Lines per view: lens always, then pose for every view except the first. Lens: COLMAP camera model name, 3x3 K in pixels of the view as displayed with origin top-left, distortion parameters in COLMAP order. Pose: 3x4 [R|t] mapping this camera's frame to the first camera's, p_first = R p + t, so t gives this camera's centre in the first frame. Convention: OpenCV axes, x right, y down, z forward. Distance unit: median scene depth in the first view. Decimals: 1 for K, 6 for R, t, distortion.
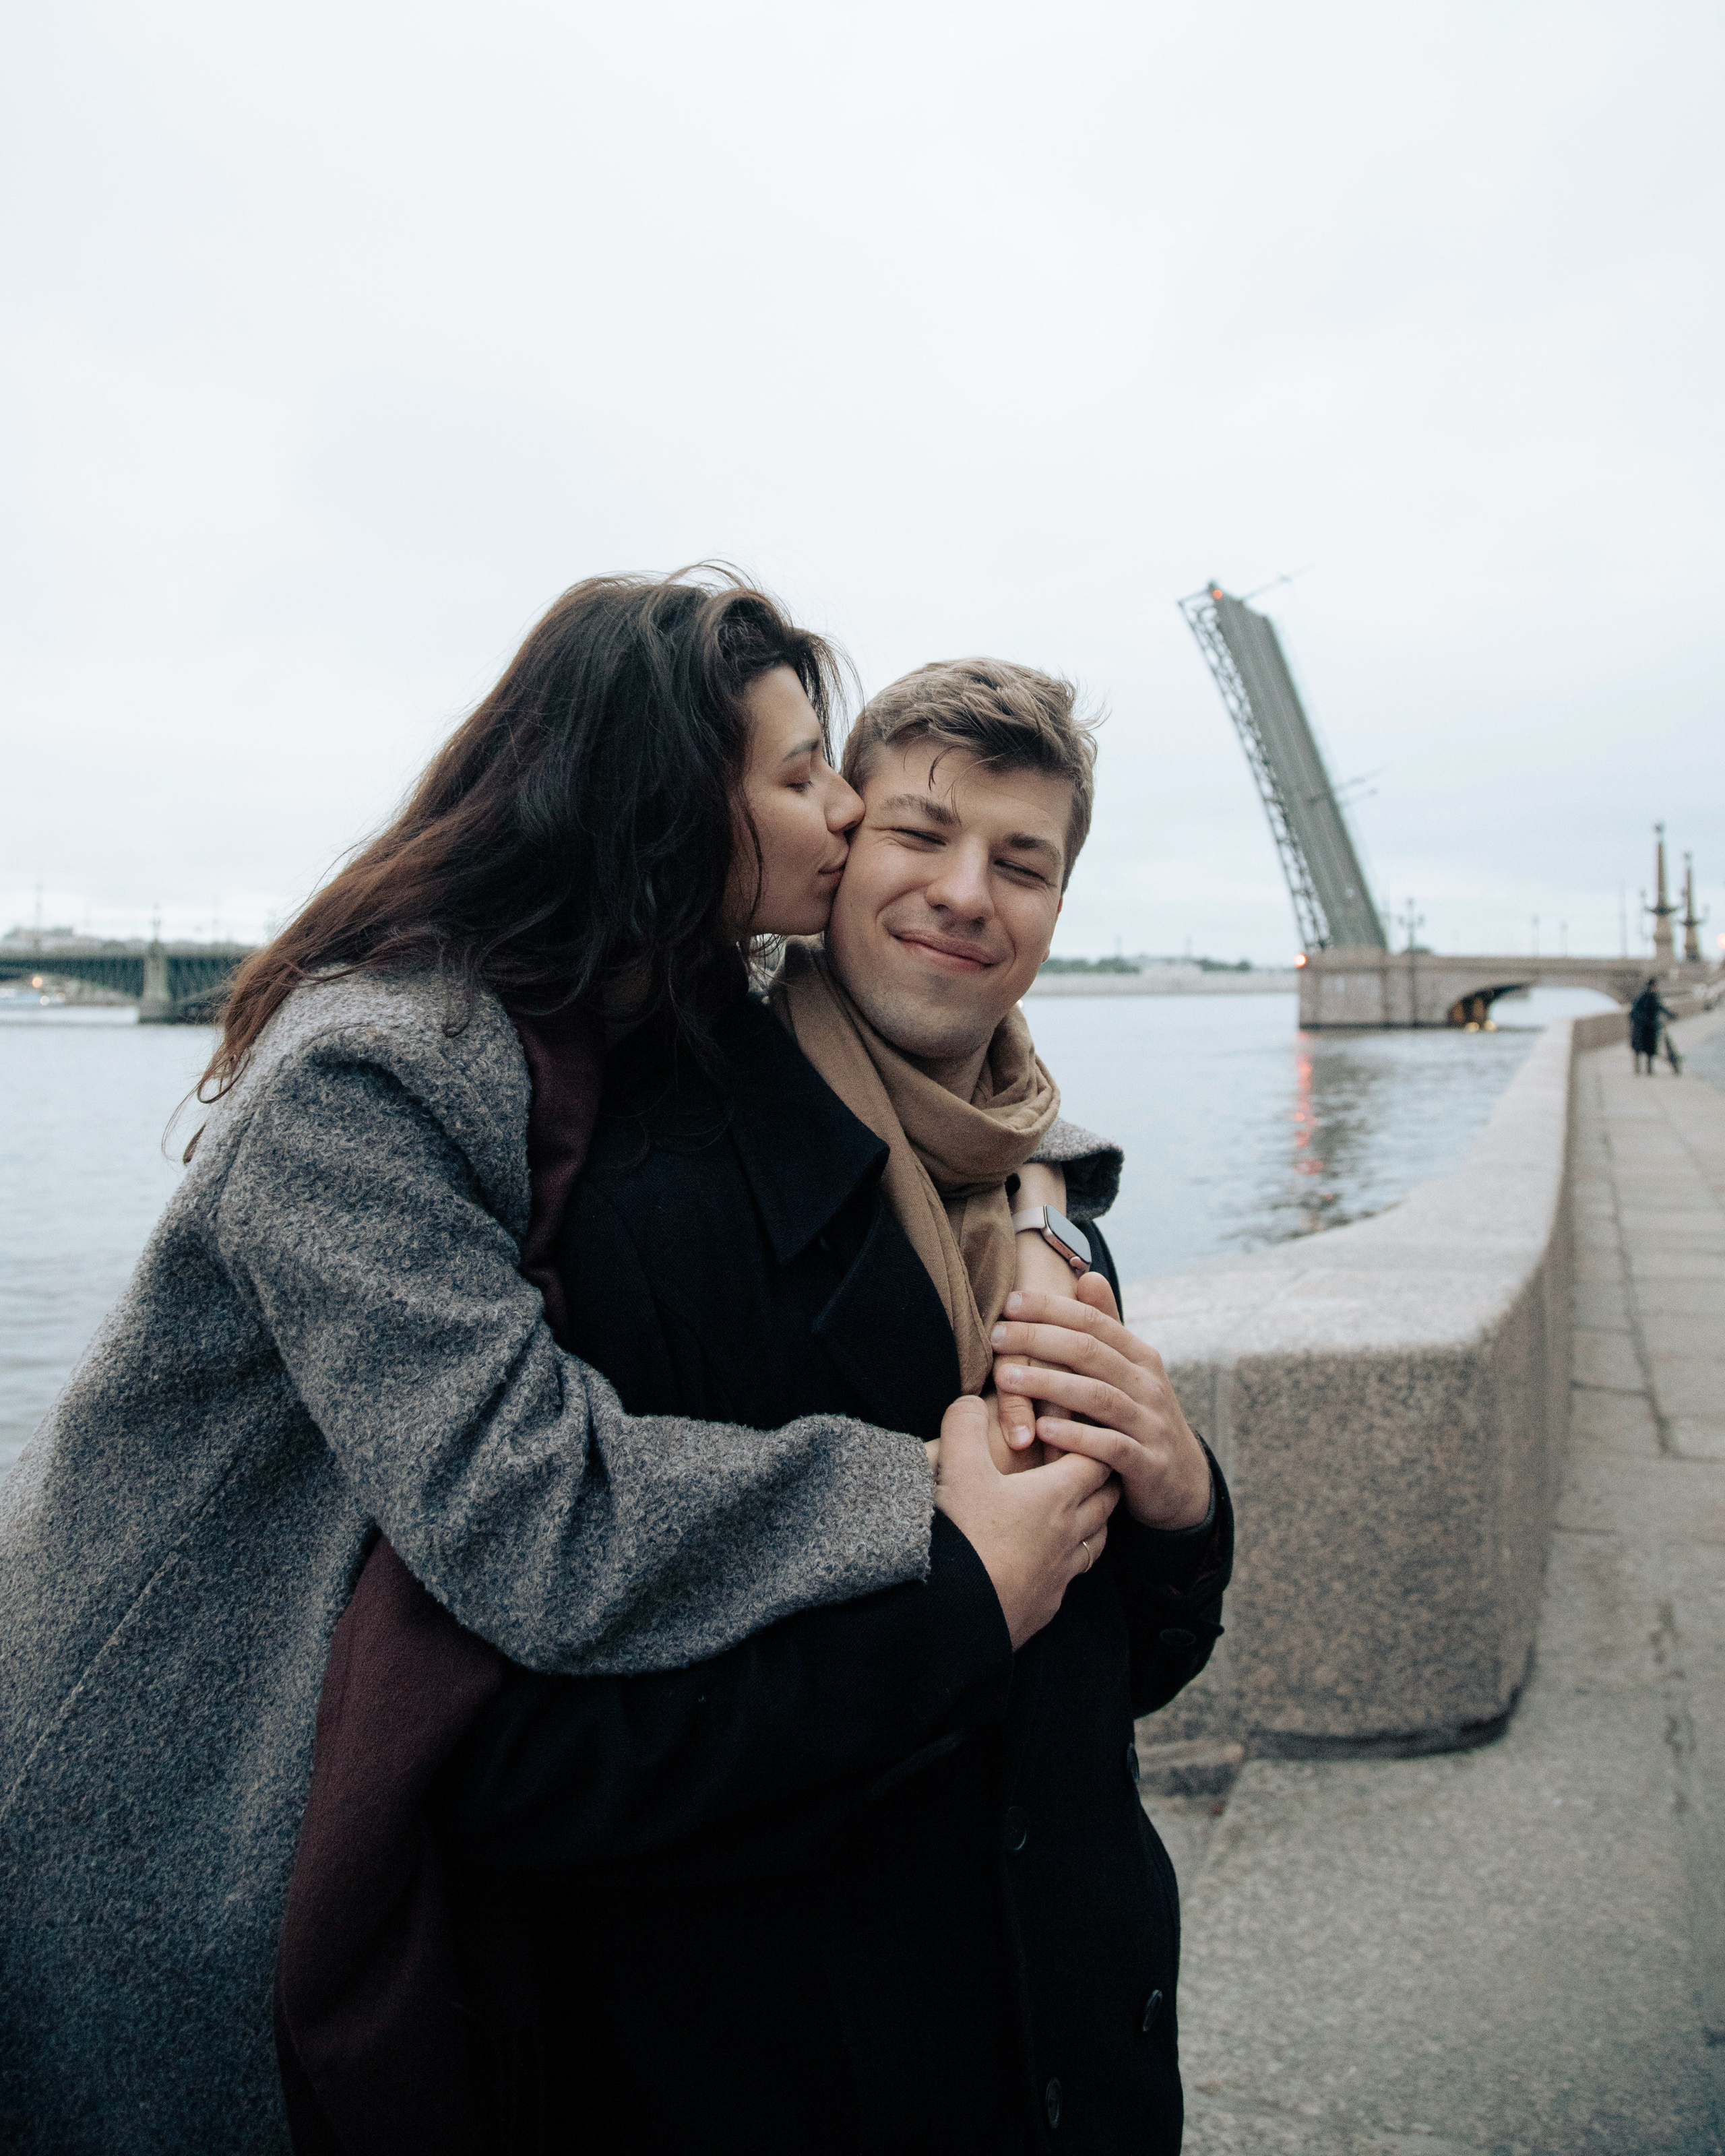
lens RADIAL K [[2035.6, 0, 857.6], [0, 2035.6, 845.5], [0, 0, 1]] dist [-0.096392, 0.066521]
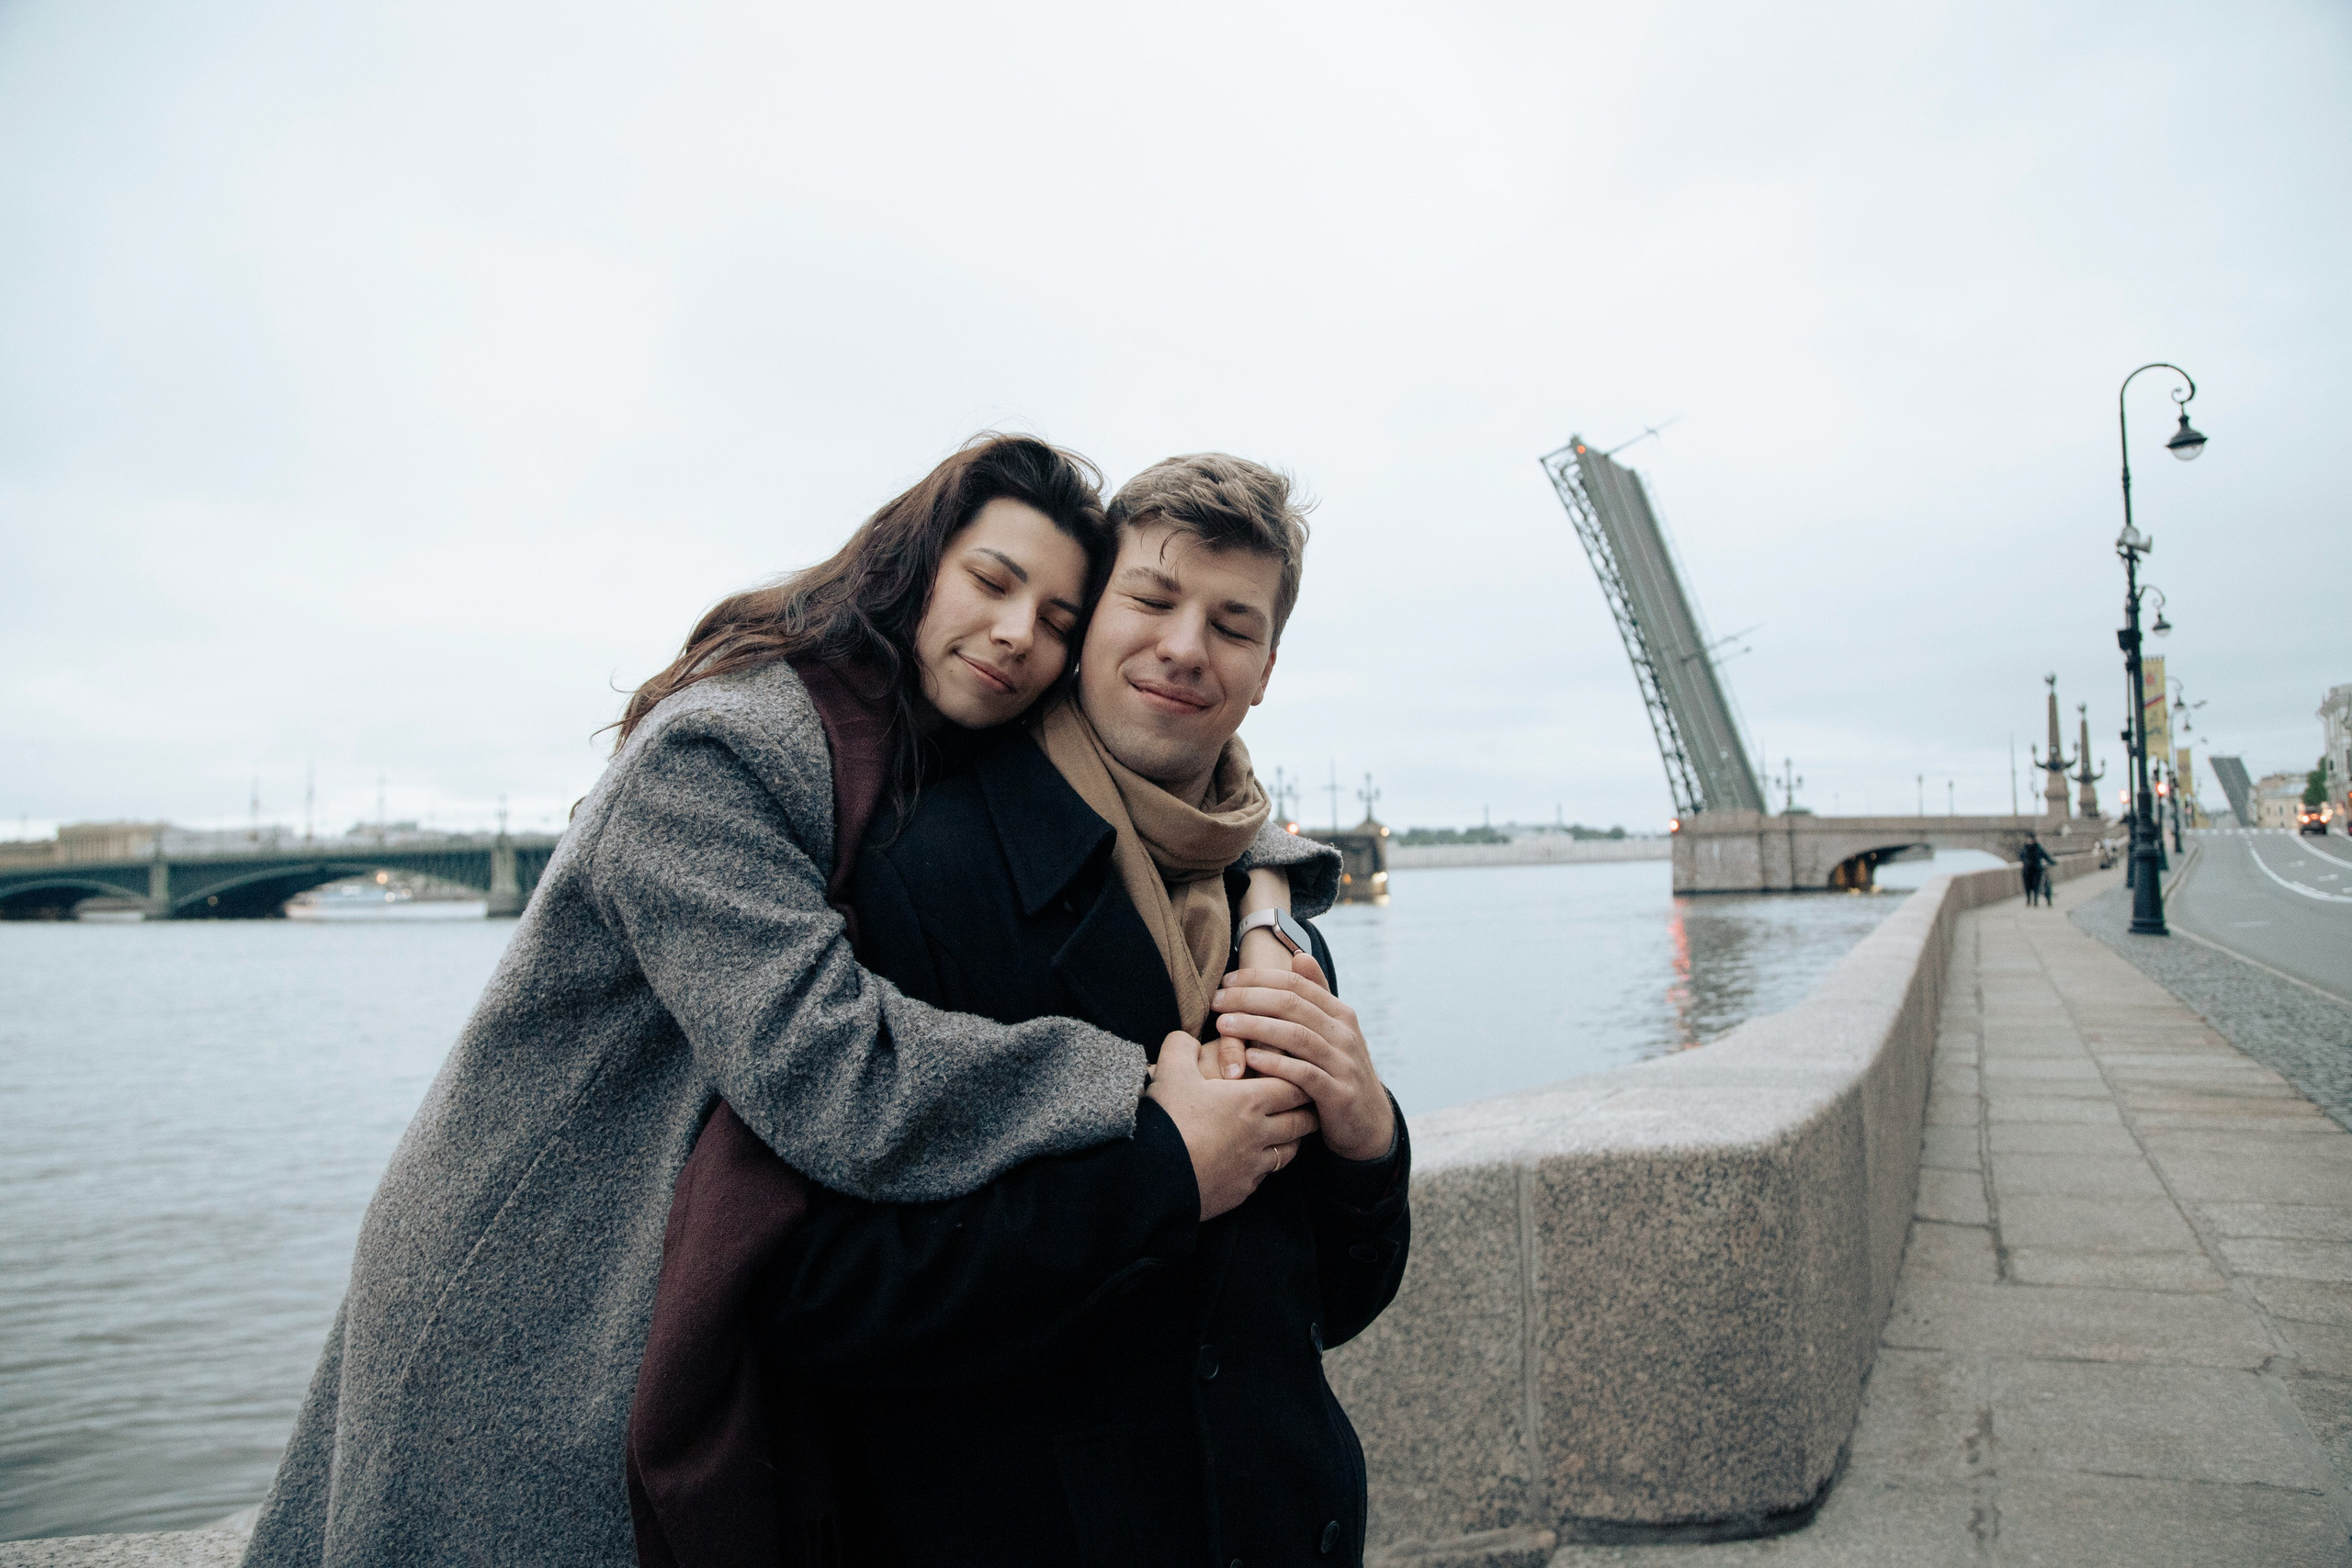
lens RADIAL K [[2161.5, 0, 1164.4], [0, 2161.5, 786.4], [0, 0, 1]] dist [-0.013327, 0.072562]
pose [[0.999100, -0.022100, -0.036199, 0.038199], [0.022869, 0.999519, 0.020964, 0.032388], [0.035718, -0.021773, 0.999125, -0.127540]]
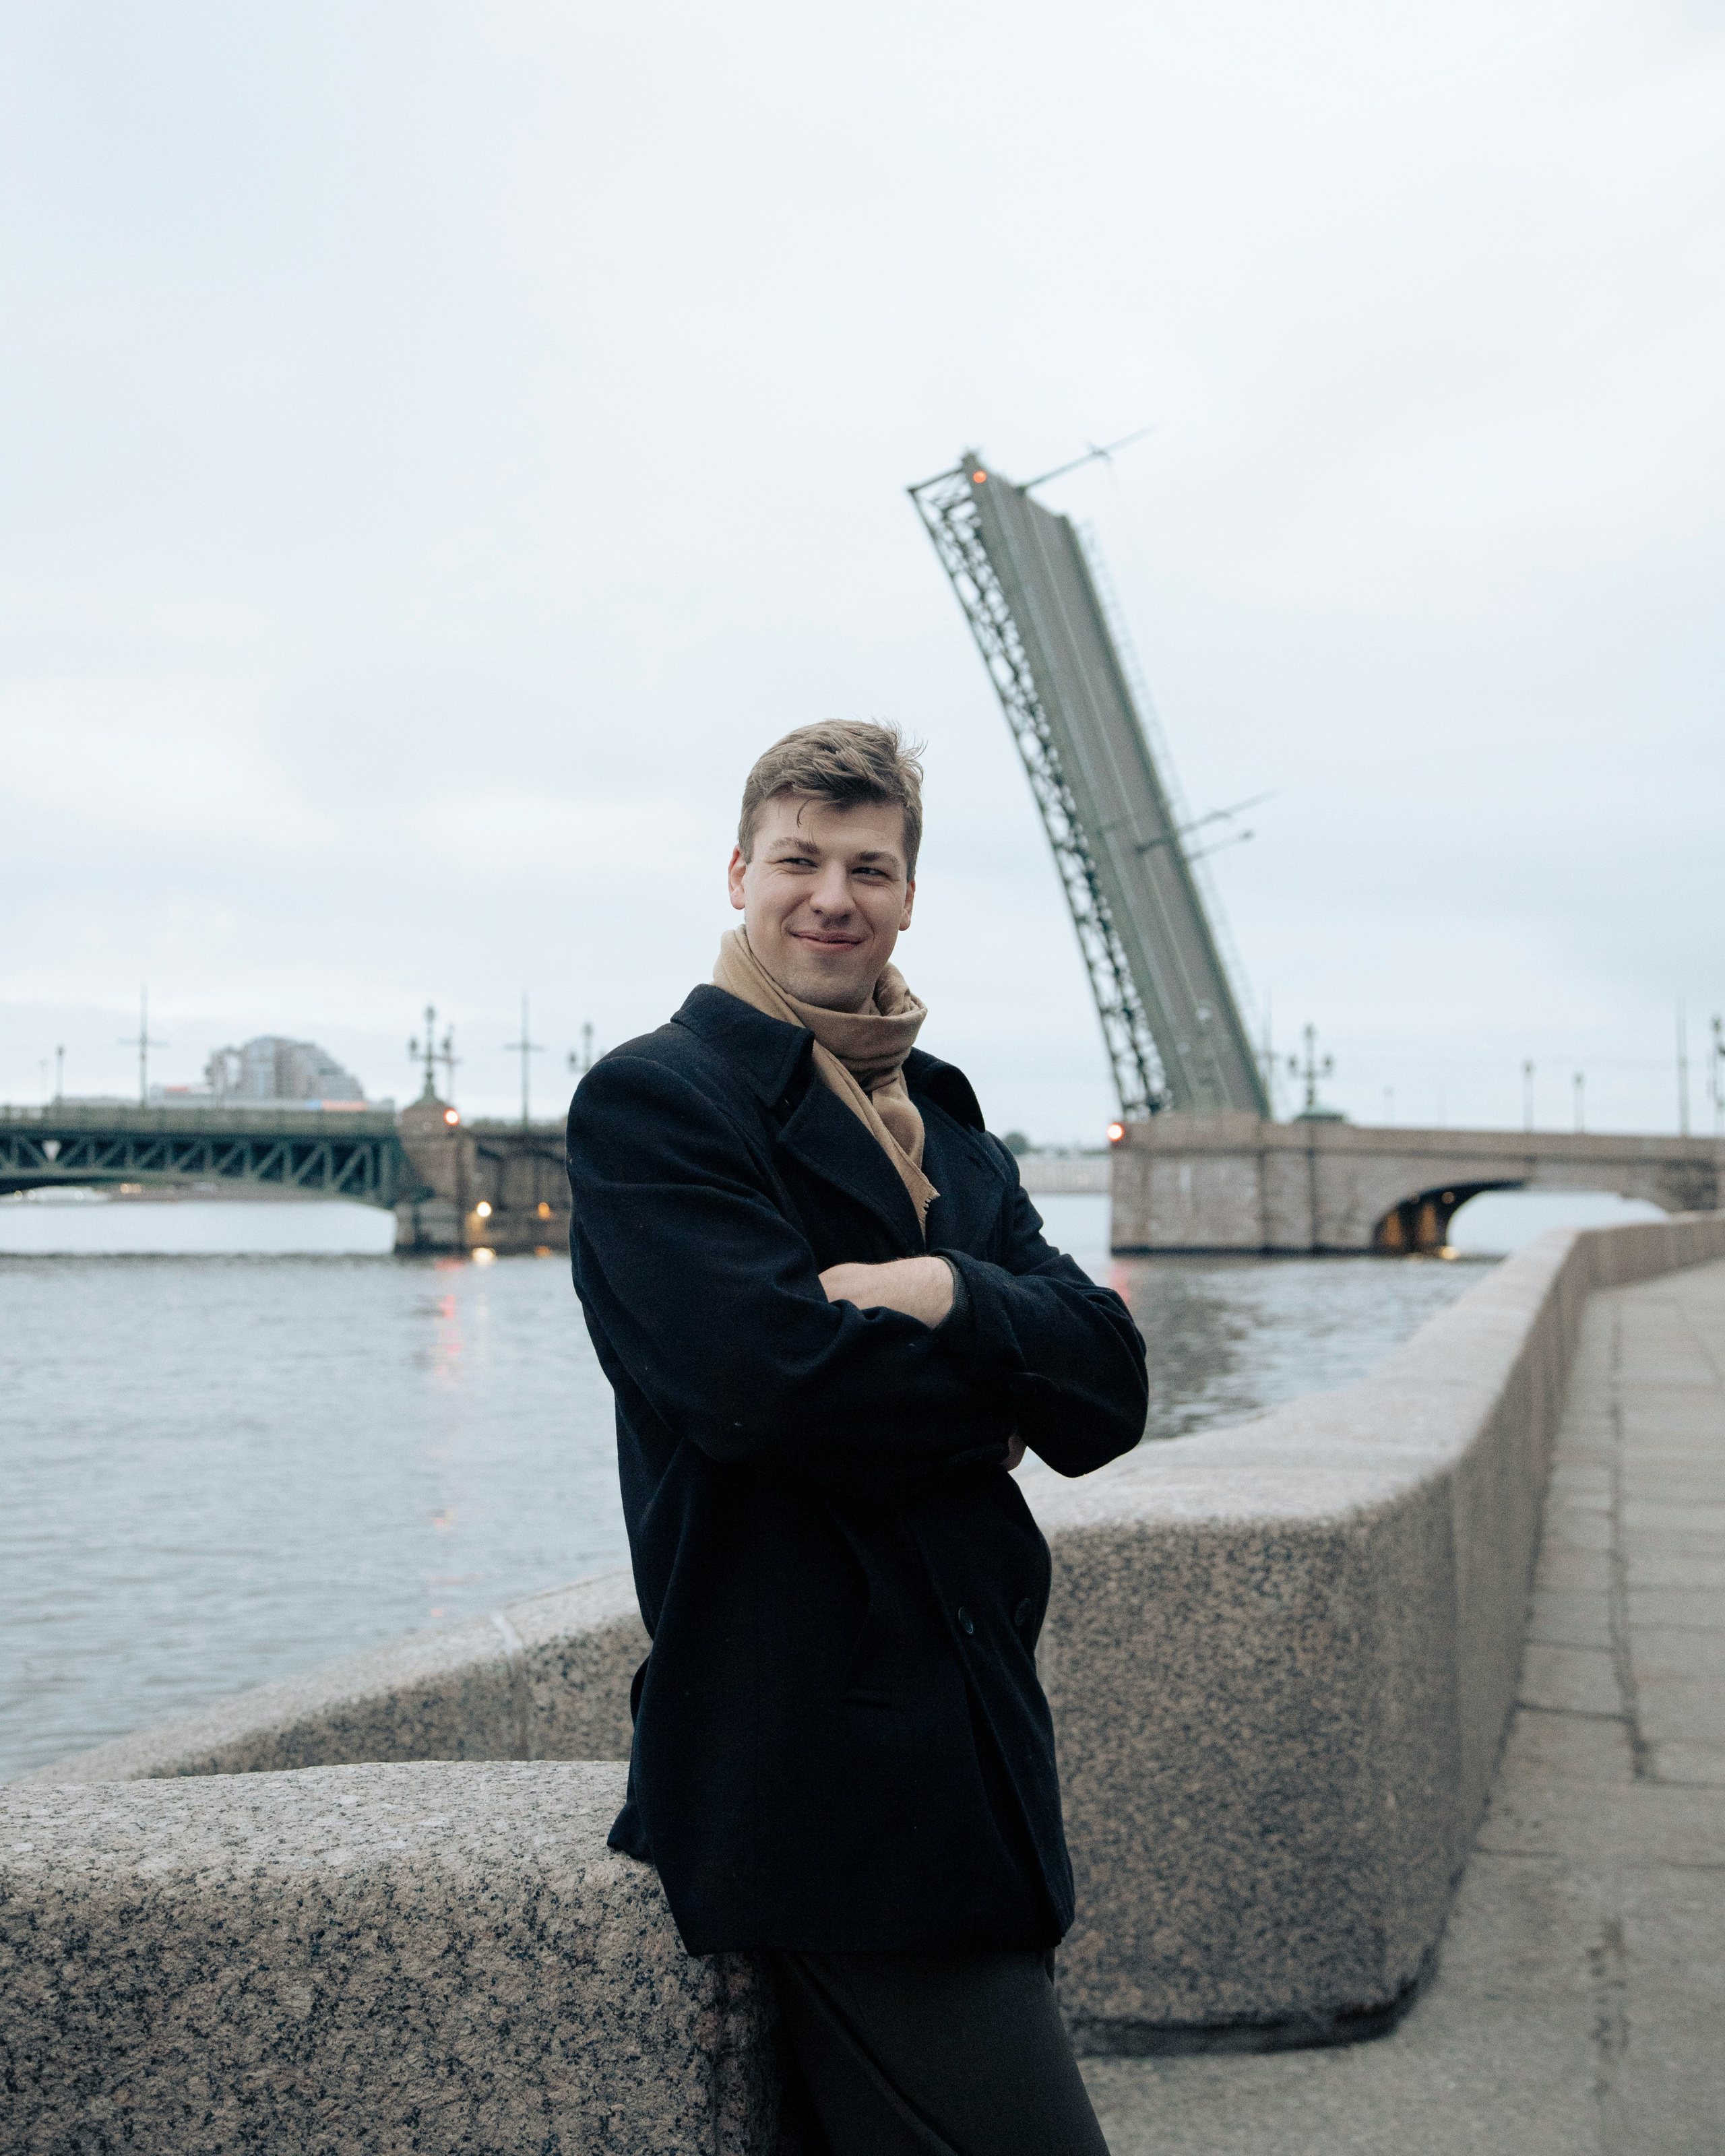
lens RADIAL K [[4815.6, 0, 861.5], [0, 4815.6, 827.7], [0, 0, 1]] dist [0.527798, 0.643692]
pose [[0.986182, 0.019421, 0.164526, -0.219532], [-0.015466, 0.999561, -0.025283, 0.021389], [-0.164945, 0.022389, 0.986049, -0.938244]]
